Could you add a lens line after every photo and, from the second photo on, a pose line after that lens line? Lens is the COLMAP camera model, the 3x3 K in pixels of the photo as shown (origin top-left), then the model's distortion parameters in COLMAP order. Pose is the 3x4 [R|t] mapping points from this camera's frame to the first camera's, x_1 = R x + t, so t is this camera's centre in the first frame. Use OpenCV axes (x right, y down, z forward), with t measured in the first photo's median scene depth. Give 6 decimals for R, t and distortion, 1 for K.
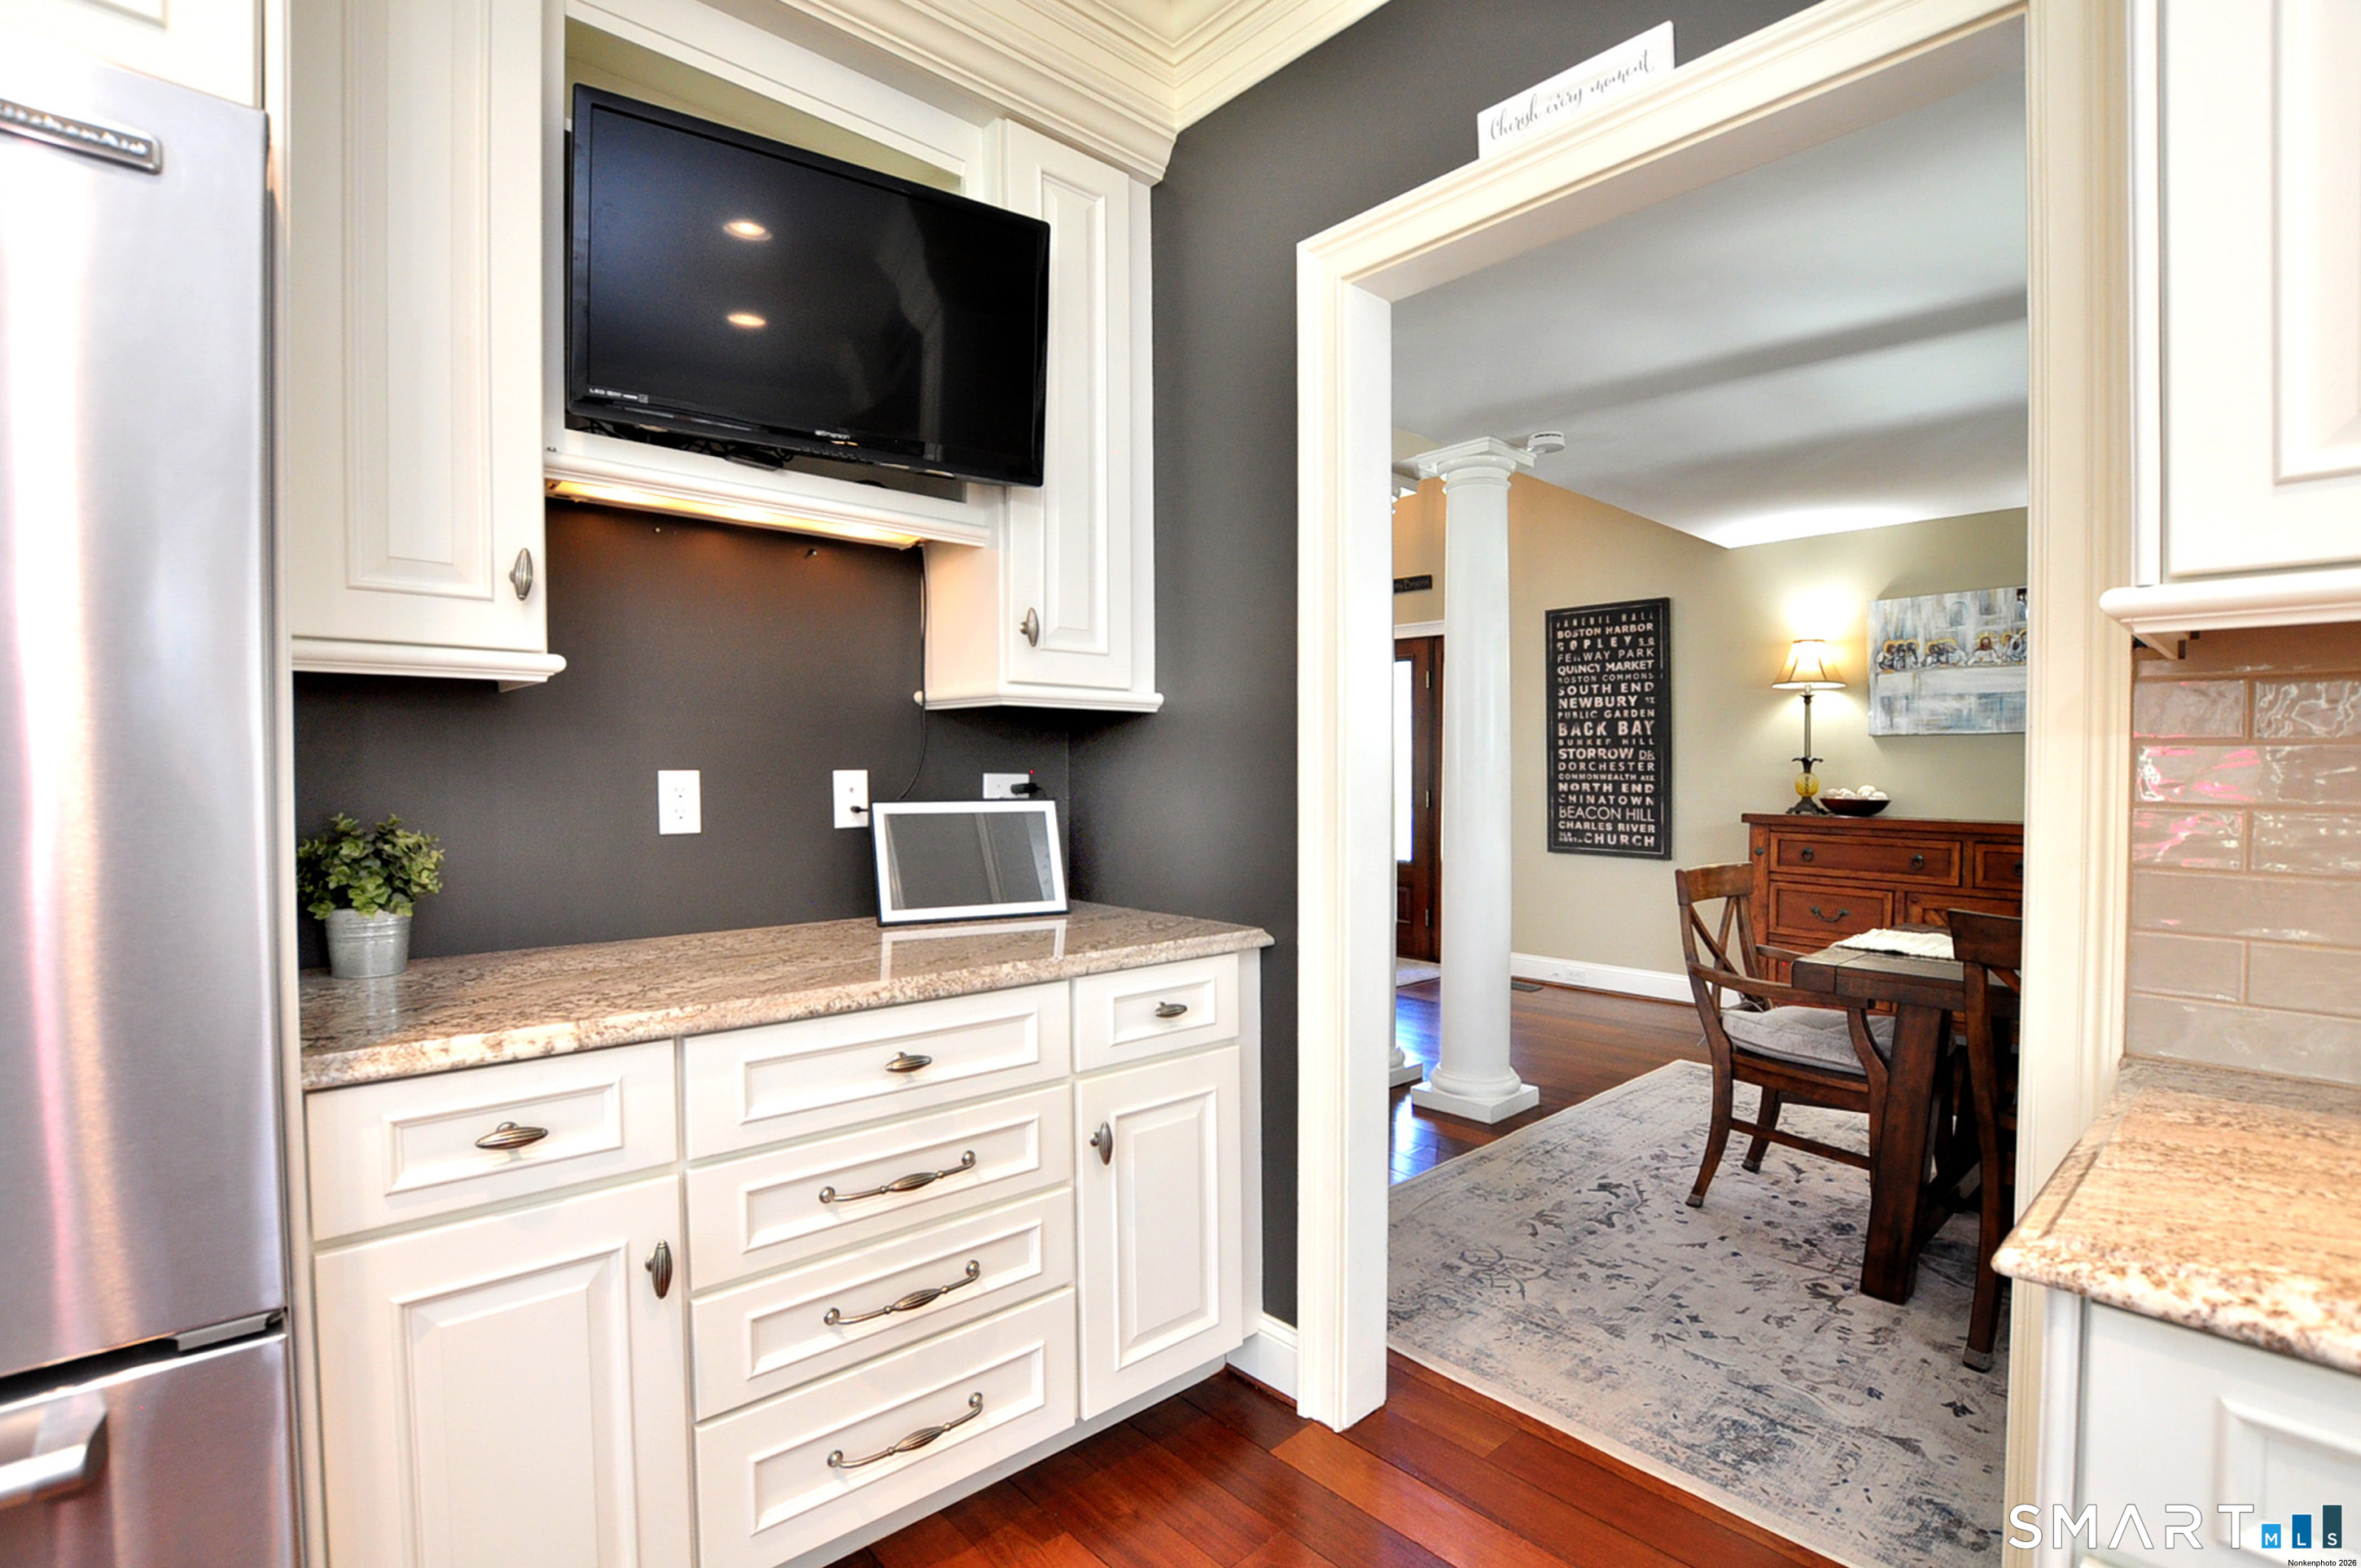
lens RADIAL K [[1068.2, 0, 1180.5], [0, 1068.2, 802.9], [0, 0, 1]] dist [-0.031466, 0.000095]
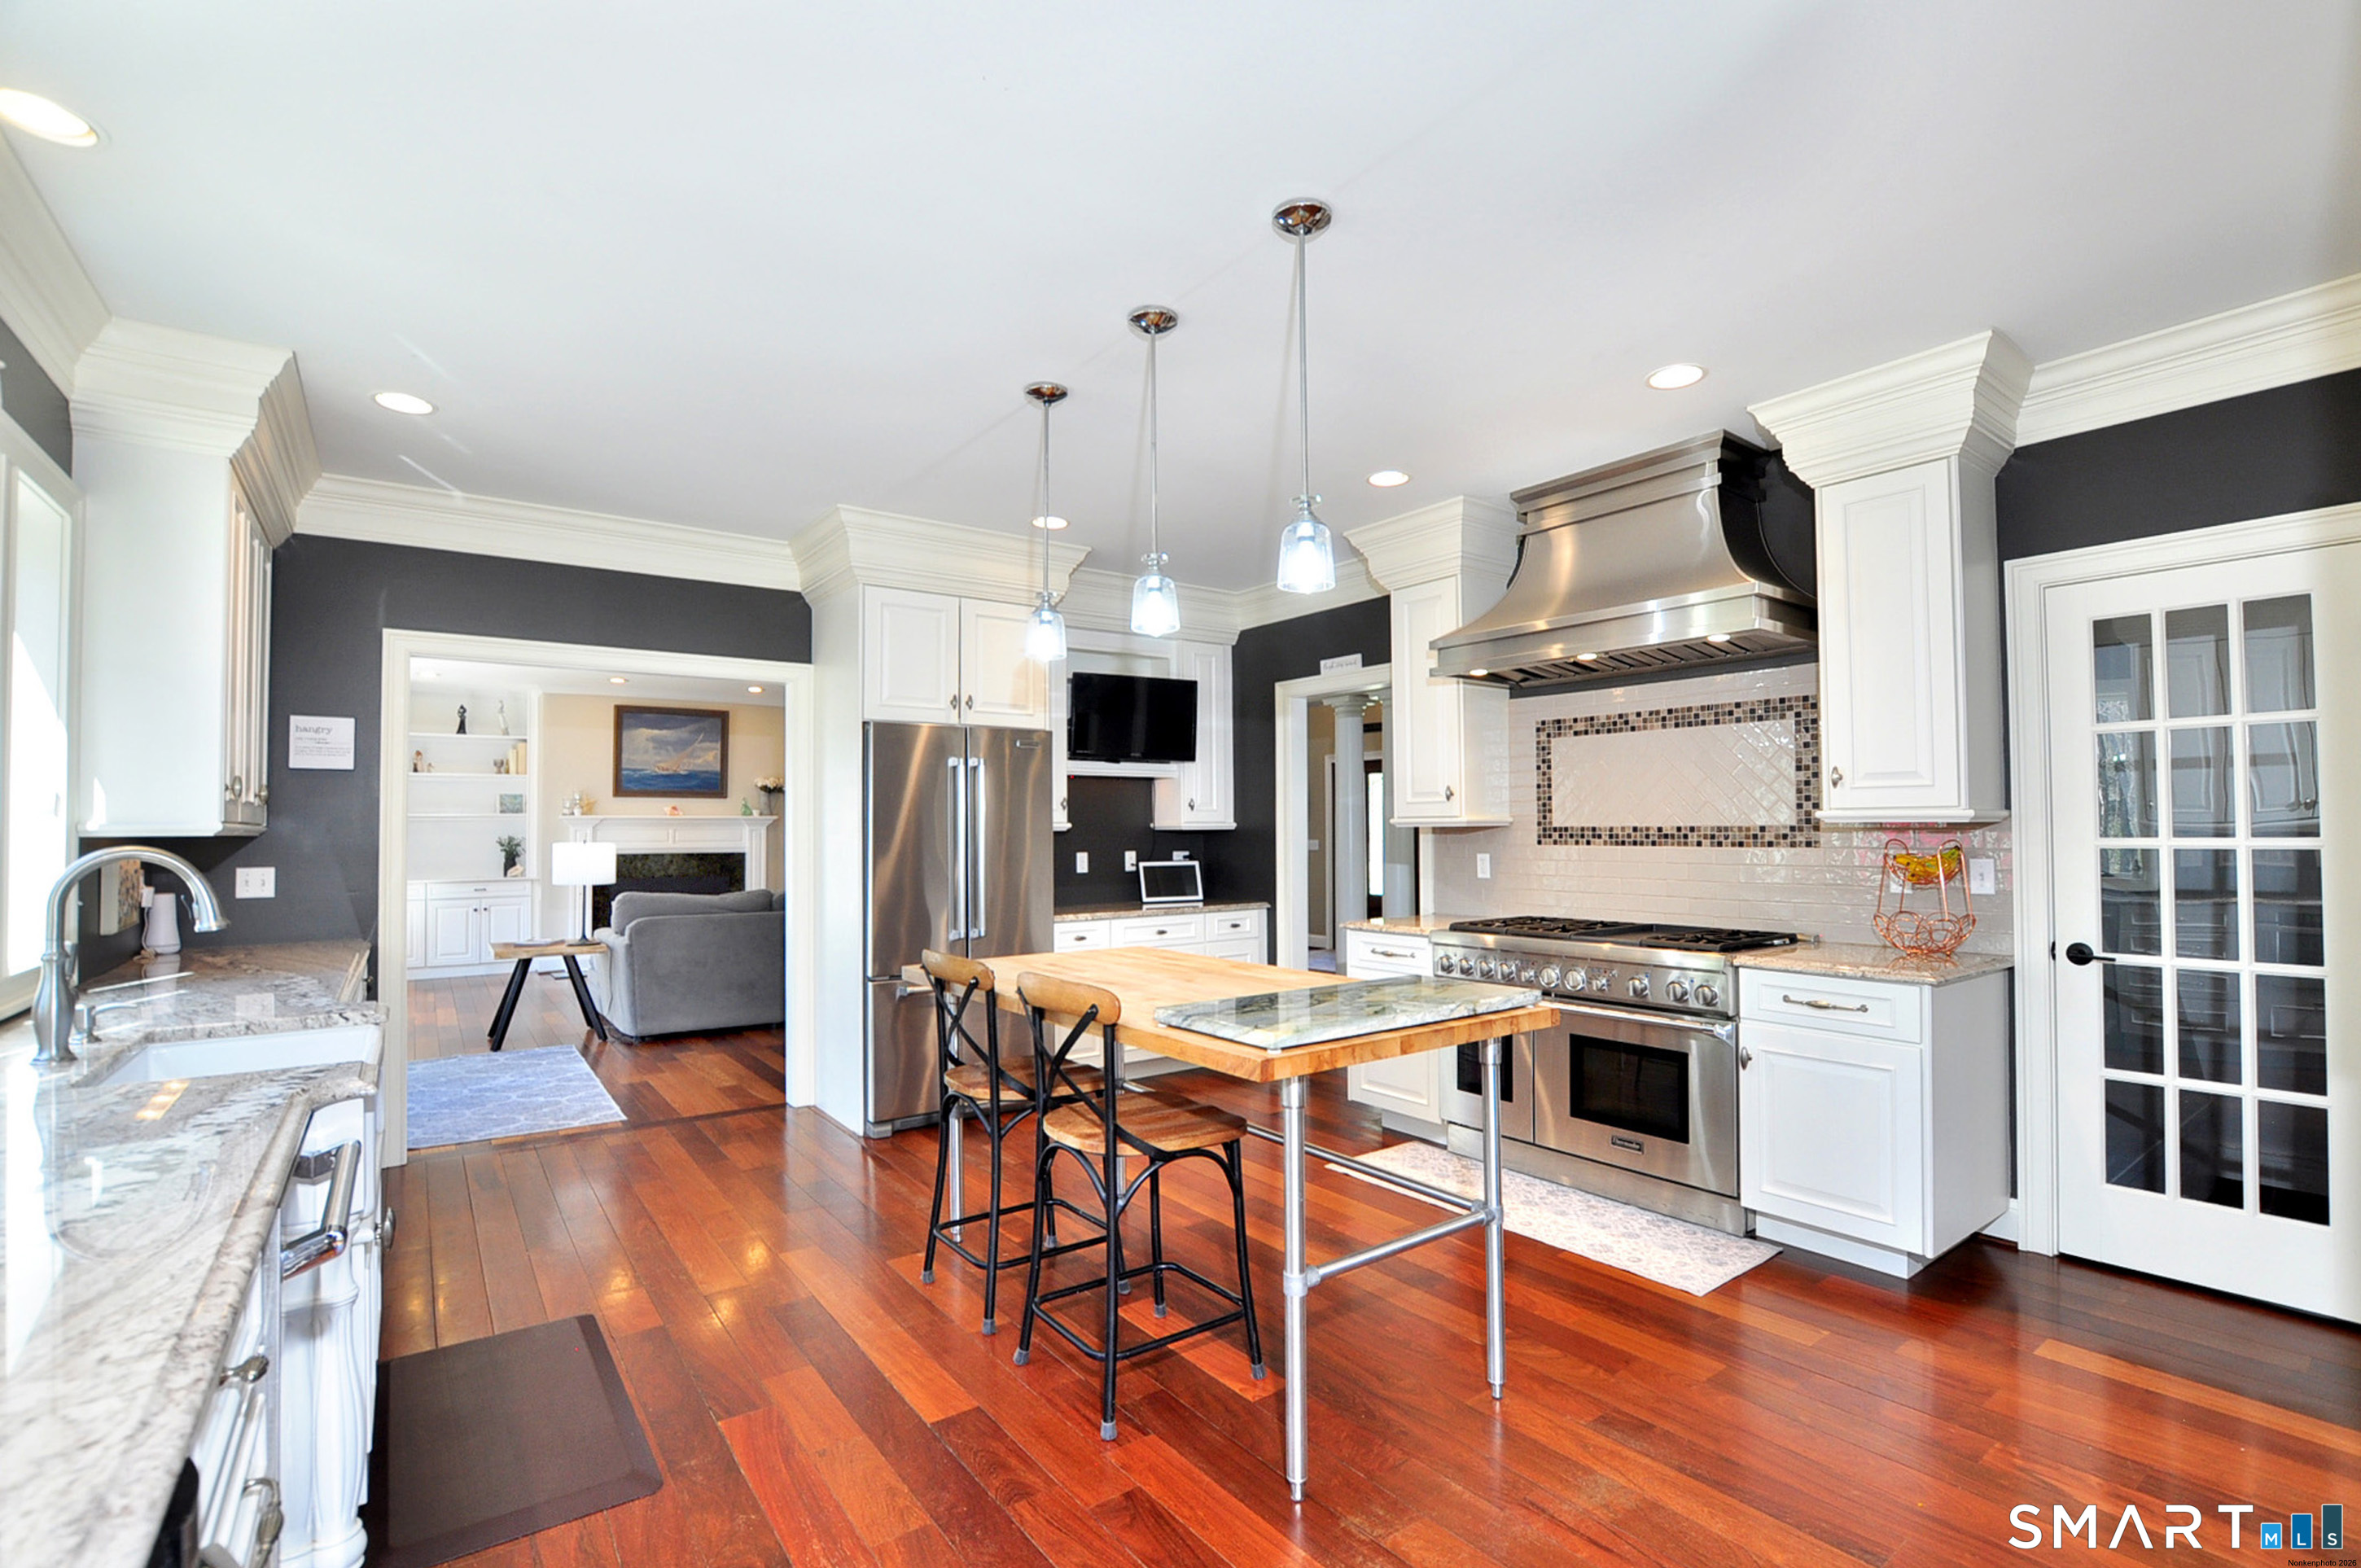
lens RADIAL K [[1068.2, 0, 1180.5], [0, 1068.2, 802.9], [0, 0, 1]] dist [-0.031466, 0.000095]
pose [[0.993157, -0.016779, -0.115577, 0.180815], [0.010623, 0.998502, -0.053676, -0.004287], [0.116304, 0.052081, 0.991847, -2.018136]]
